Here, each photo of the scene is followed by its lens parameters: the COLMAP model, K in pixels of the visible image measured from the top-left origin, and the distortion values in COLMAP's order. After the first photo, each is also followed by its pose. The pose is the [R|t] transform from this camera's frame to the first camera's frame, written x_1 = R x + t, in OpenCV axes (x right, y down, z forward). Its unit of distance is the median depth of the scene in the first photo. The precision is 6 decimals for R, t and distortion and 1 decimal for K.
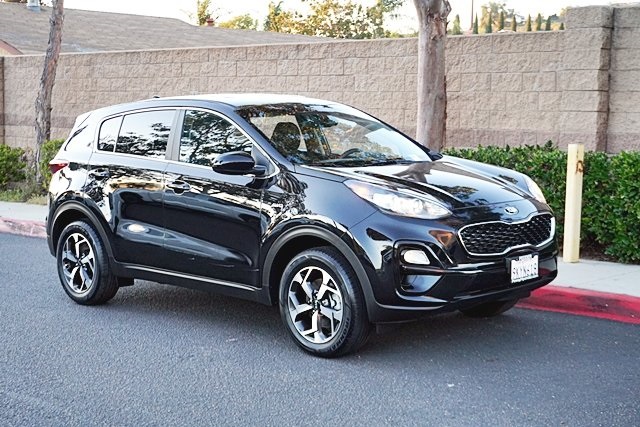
lens RADIAL K [[1054.3, 0, 320.0], [0, 1054.3, 213.5], [0, 0, 1]] dist [0.023648, 0.009747]
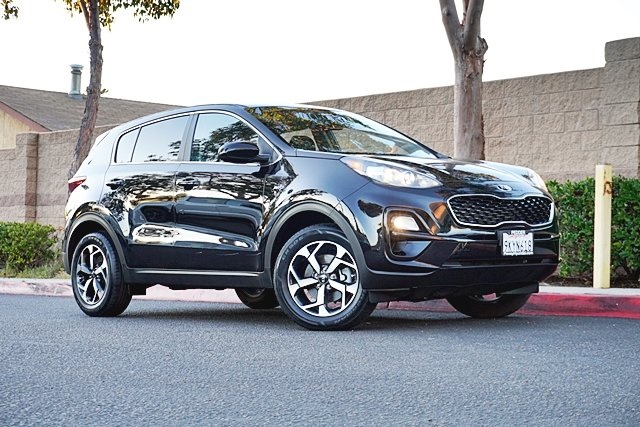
lens RADIAL K [[1244.1, 0, 320.0], [0, 1244.1, 213.5], [0, 0, 1]] dist [0.009325, 0.047025]
pose [[0.997273, 0.003889, -0.073699, 0.071240], [-0.013609, 0.991177, -0.131844, 0.140846], [0.072536, 0.132487, 0.988527, -0.150587]]
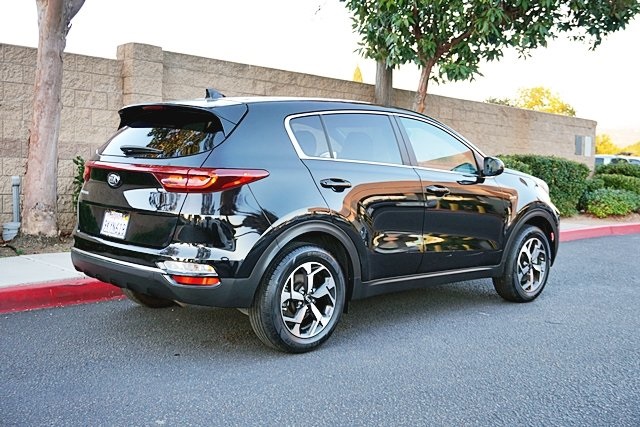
lens RADIAL K [[753.8, 0, 320.0], [0, 753.8, 213.5], [0, 0, 1]] dist [0.028164, 0.011789]
pose [[0.007852, -0.067542, 0.997686, -0.776541], [0.068716, 0.995394, 0.066846, -0.053195], [-0.997605, 0.068032, 0.012457, 0.970800]]
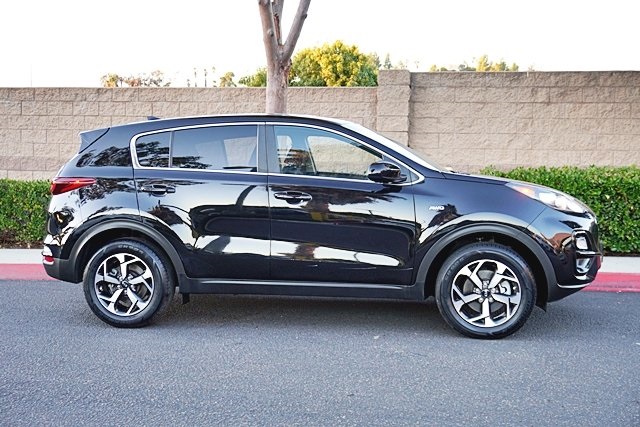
lens RADIAL K [[753.8, 0, 320.0], [0, 753.8, 213.5], [0, 0, 1]] dist [0.028164, 0.011789]
pose [[0.814524, -0.027253, 0.579489, -0.473218], [0.051691, 0.998332, -0.025706, 0.009553], [-0.577822, 0.050892, 0.814575, 0.336414]]
